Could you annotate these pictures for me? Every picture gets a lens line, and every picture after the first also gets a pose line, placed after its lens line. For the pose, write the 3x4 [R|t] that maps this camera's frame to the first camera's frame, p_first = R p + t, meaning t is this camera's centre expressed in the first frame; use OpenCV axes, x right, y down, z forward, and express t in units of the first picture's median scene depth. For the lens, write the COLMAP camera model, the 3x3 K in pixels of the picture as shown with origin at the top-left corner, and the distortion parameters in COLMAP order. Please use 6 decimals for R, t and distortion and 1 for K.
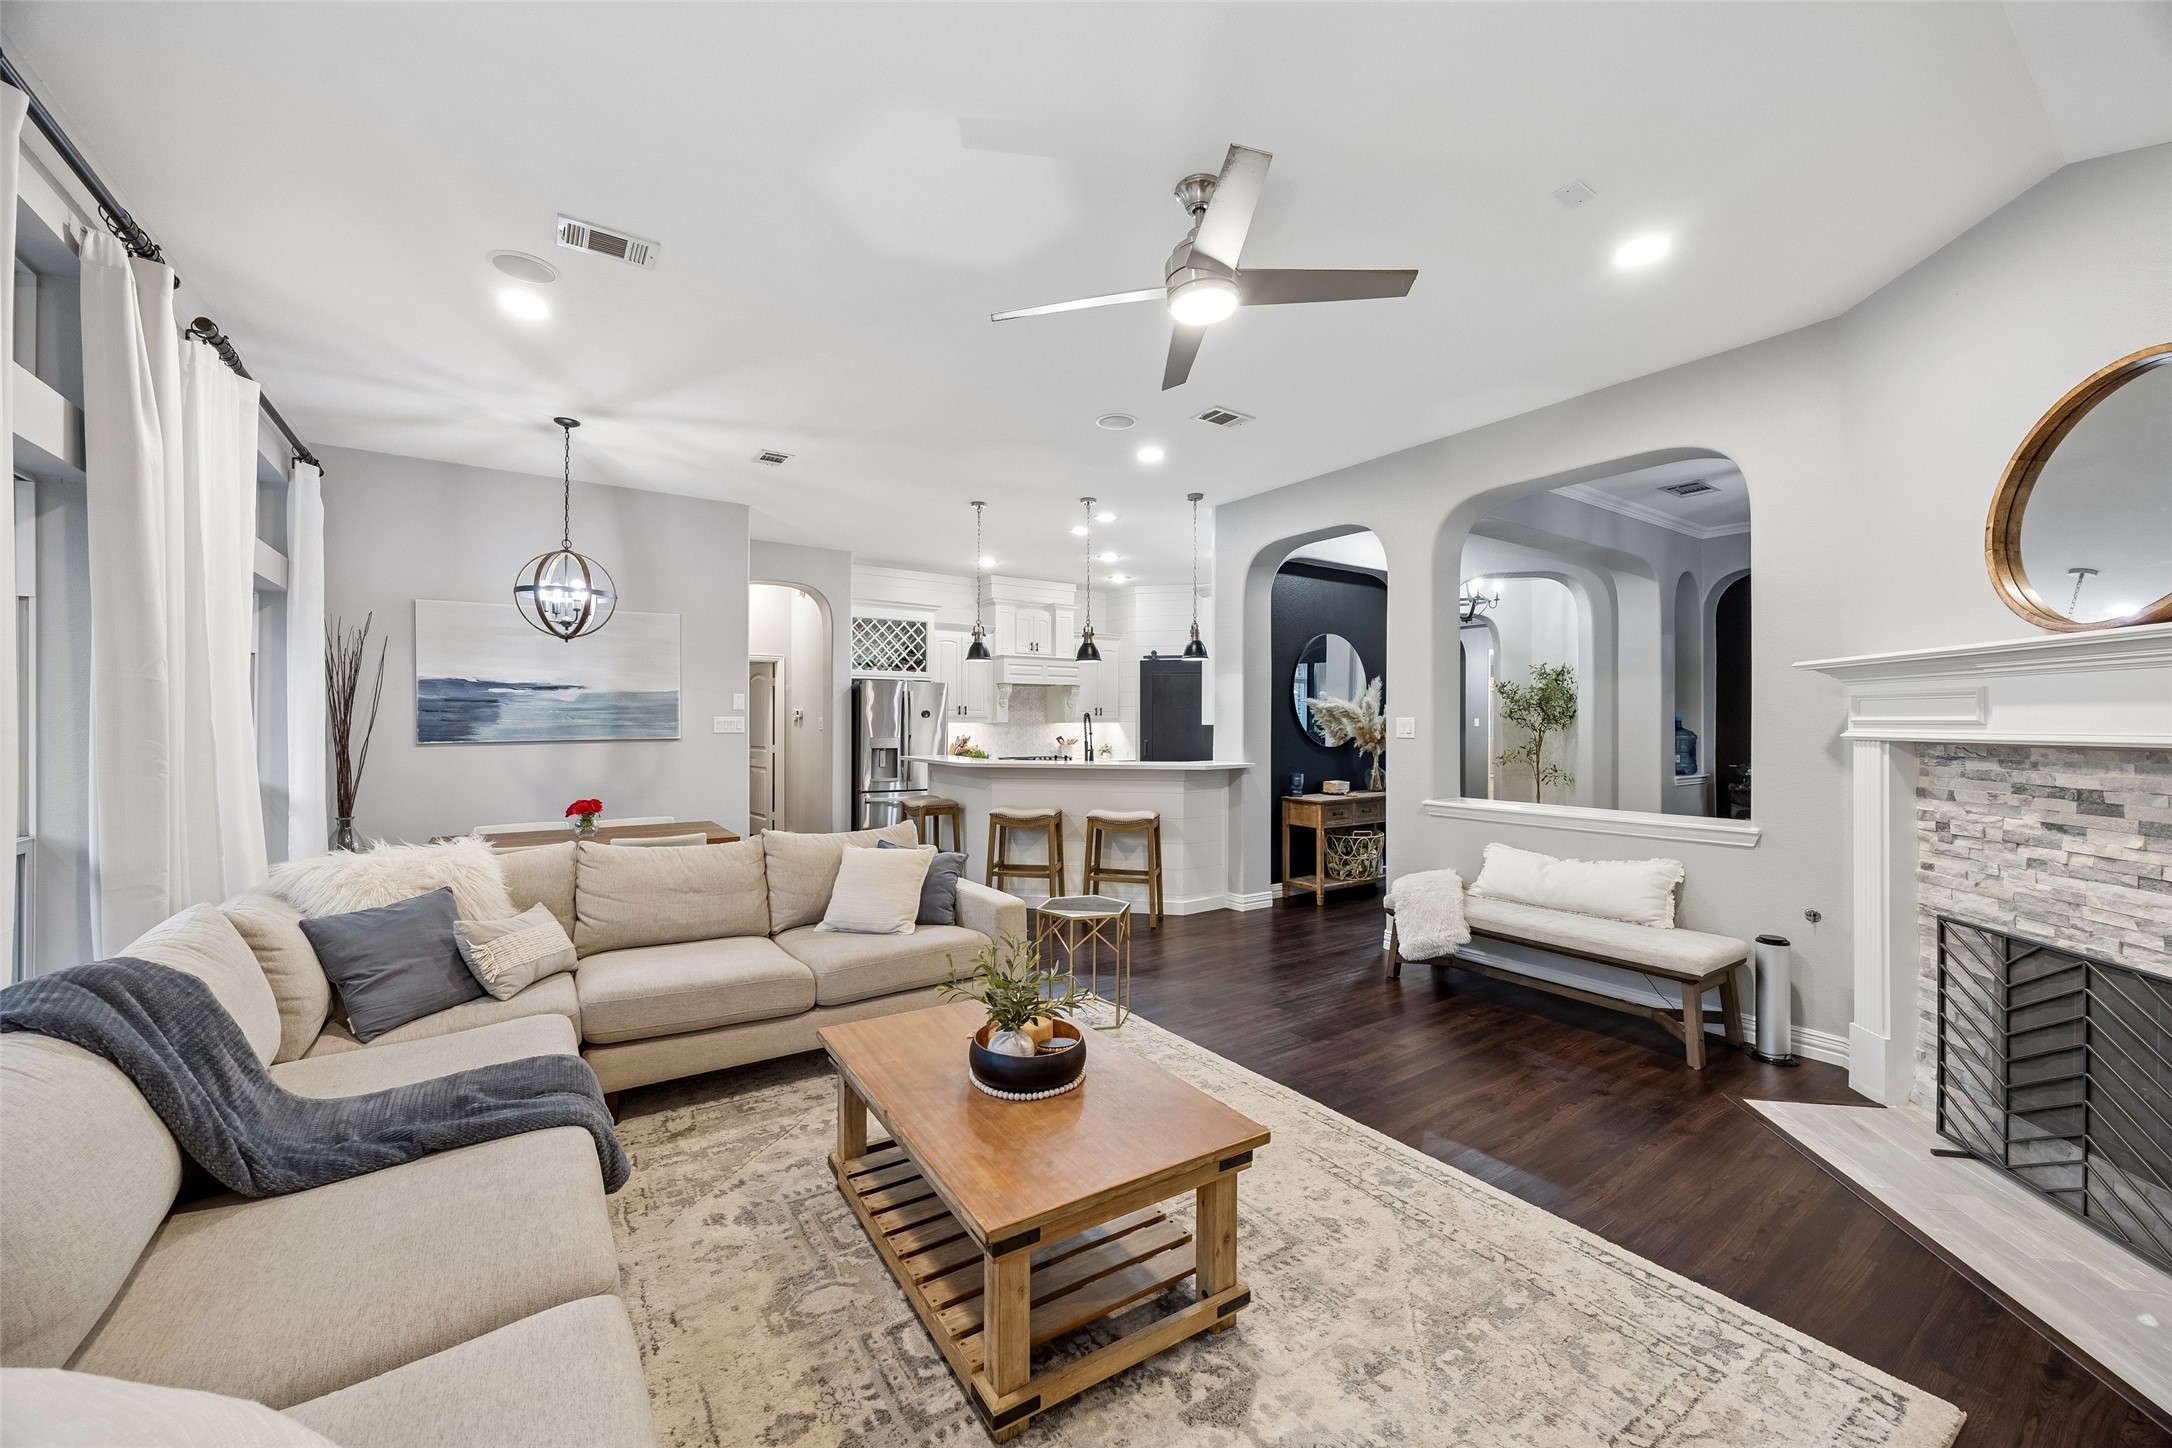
lens RADIAL K [[831.6, 0, 1083.6], [0, 831.6, 718.4], [0, 0, 1]] dist [-0.003229, -0.000457]
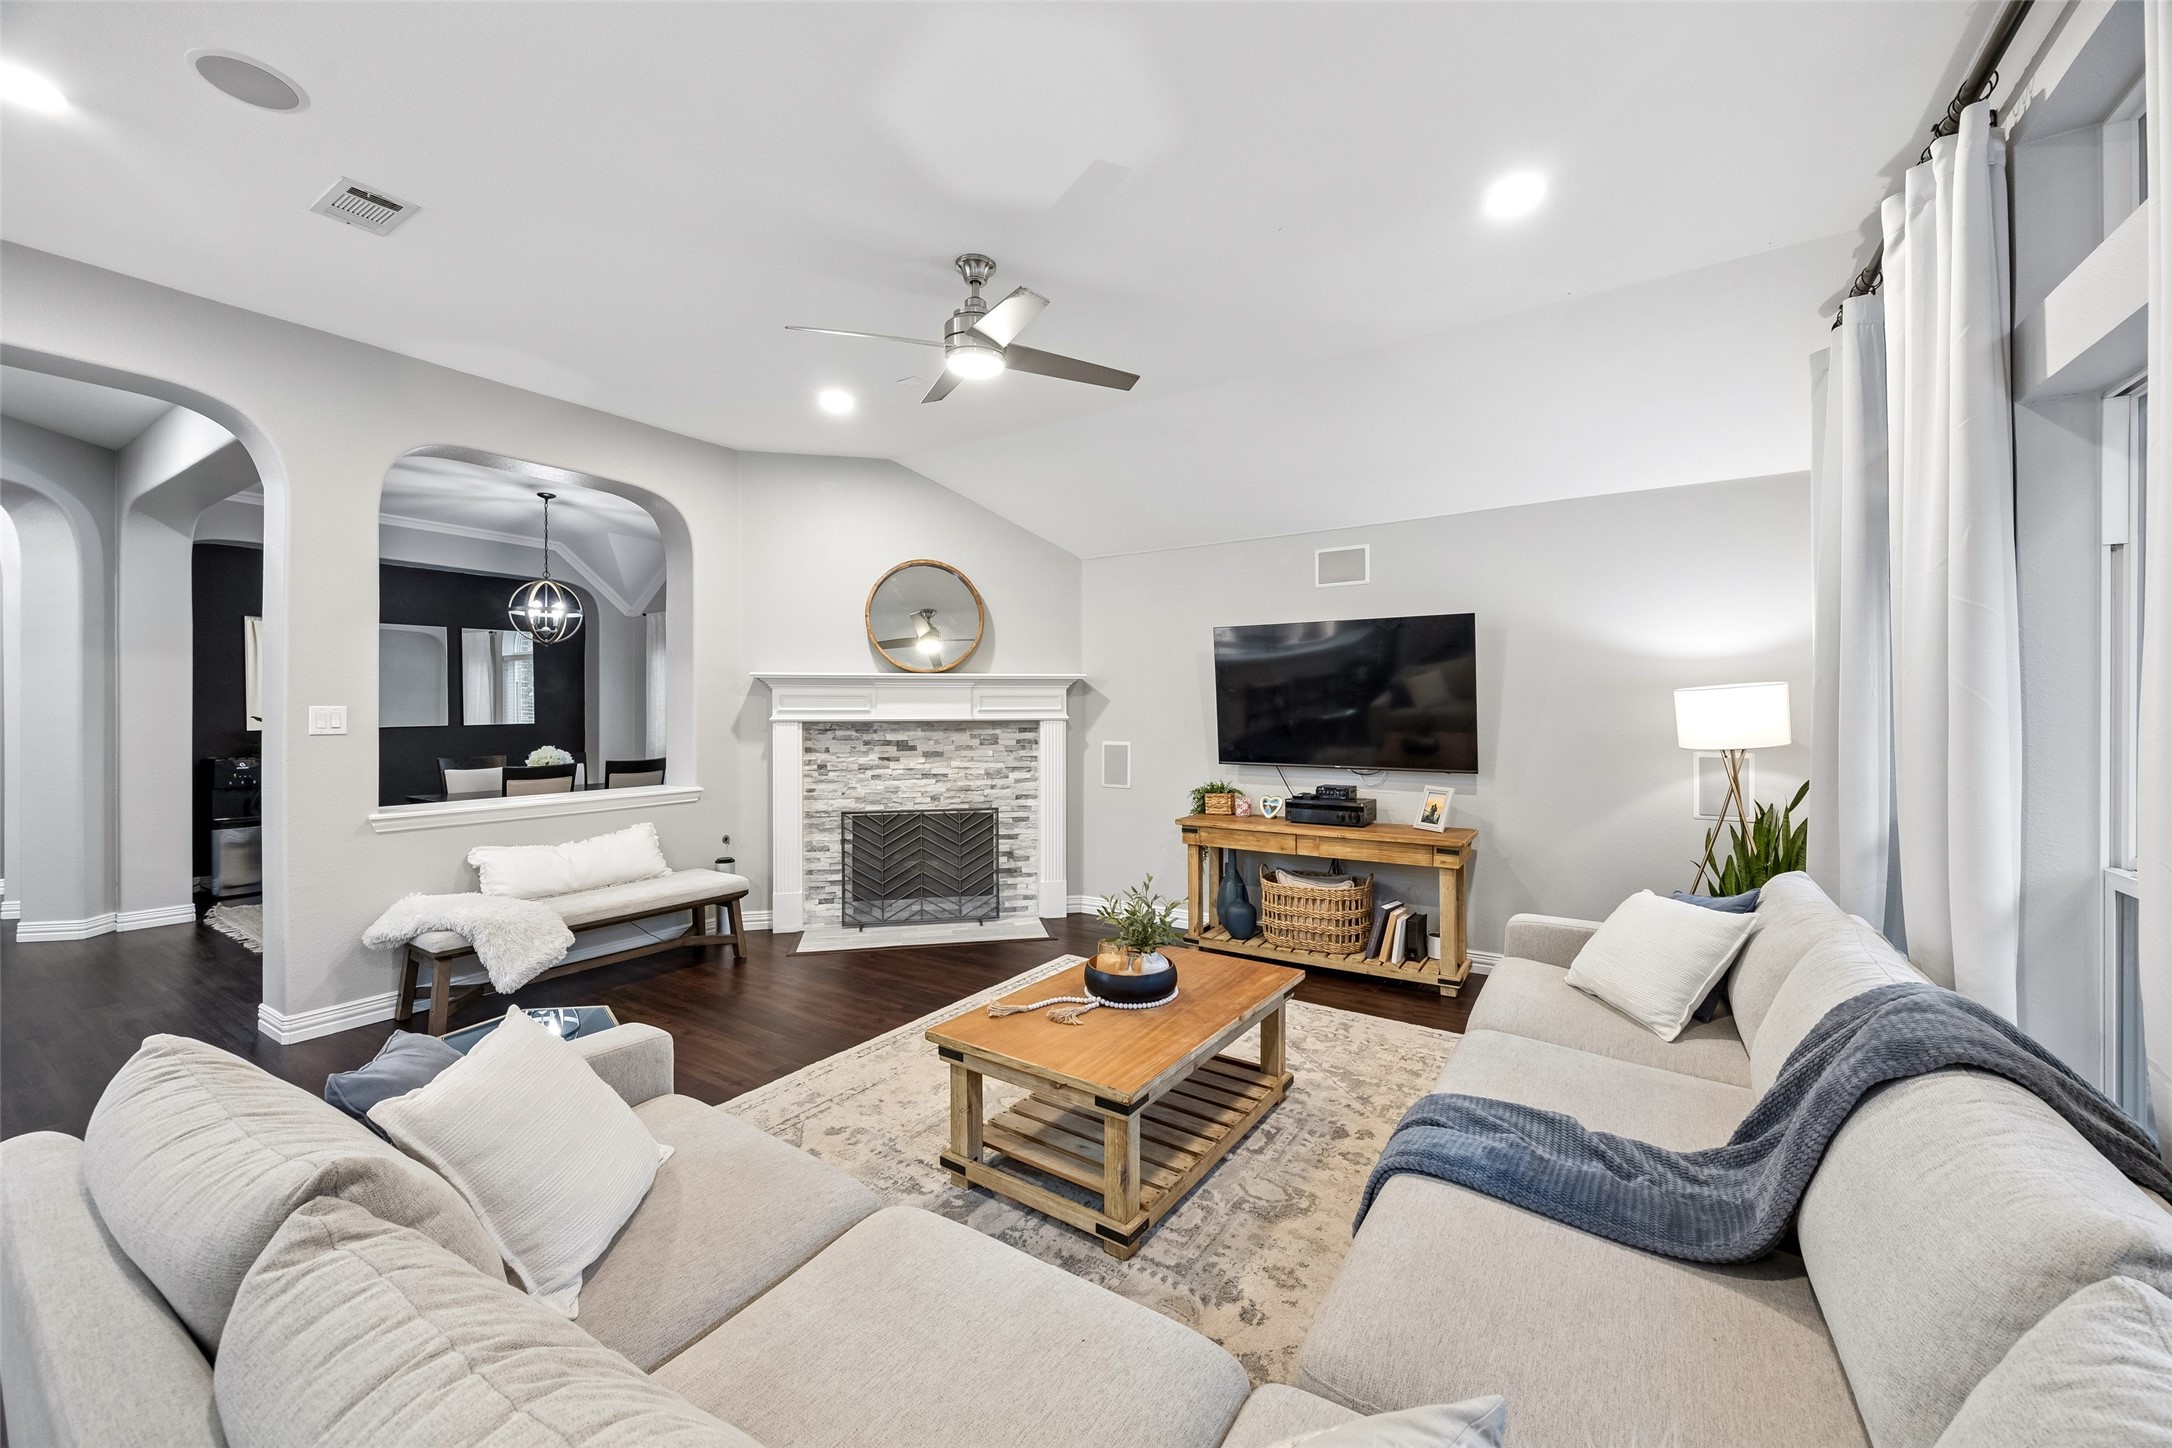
lens RADIAL K [[831.6, 0, 1076.1], [0, 831.6, 709.2], [0, 0, 1]] dist [-0.003229, -0.000457]
pose [[-0.372310, -0.001676, 0.928107, -0.973465], [-0.003142, 0.999995, 0.000545, -0.002267], [-0.928103, -0.002713, -0.372313, 1.248507]]
